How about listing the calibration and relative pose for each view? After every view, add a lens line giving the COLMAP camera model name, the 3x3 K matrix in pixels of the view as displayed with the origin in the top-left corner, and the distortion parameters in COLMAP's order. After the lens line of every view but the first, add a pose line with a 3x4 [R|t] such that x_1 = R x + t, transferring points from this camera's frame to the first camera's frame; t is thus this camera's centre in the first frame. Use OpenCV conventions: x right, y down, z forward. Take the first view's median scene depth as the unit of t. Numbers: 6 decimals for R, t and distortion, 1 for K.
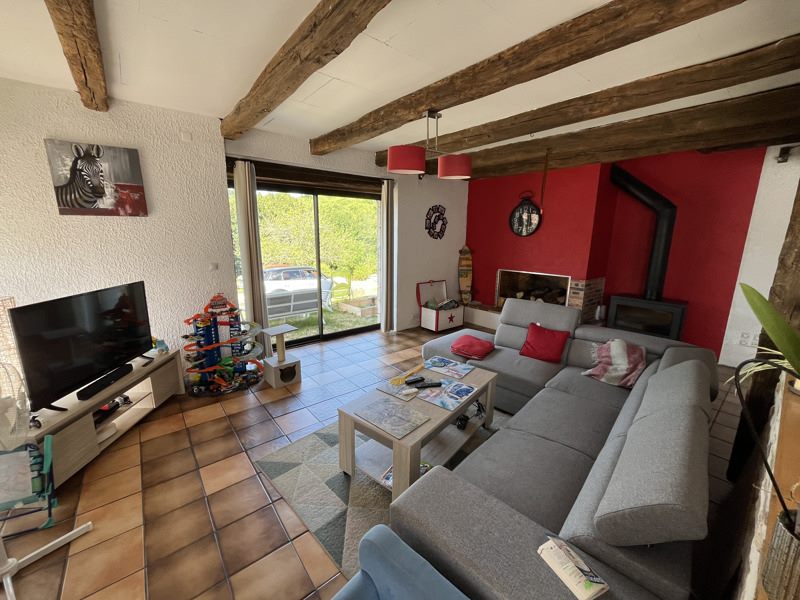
lens RADIAL K [[318.8, 0, 399.9], [0, 318.8, 299.0], [0, 0, 1]] dist [0.000867, 0.000049]
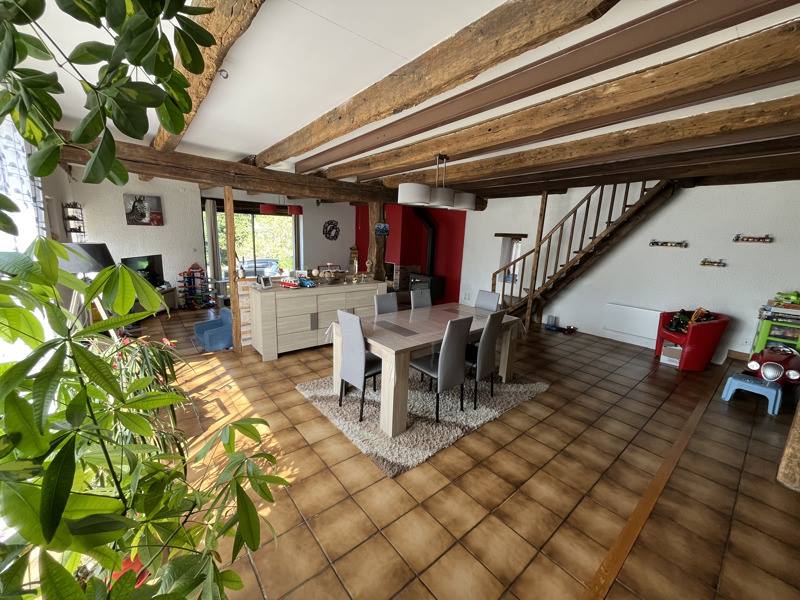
lens RADIAL K [[318.8, 0, 399.1], [0, 318.8, 302.3], [0, 0, 1]] dist [0.000867, 0.000049]
pose [[0.999607, 0.028038, -0.000778, 0.795955], [-0.028036, 0.999604, 0.002498, 0.203484], [0.000847, -0.002475, 0.999997, -1.121153]]
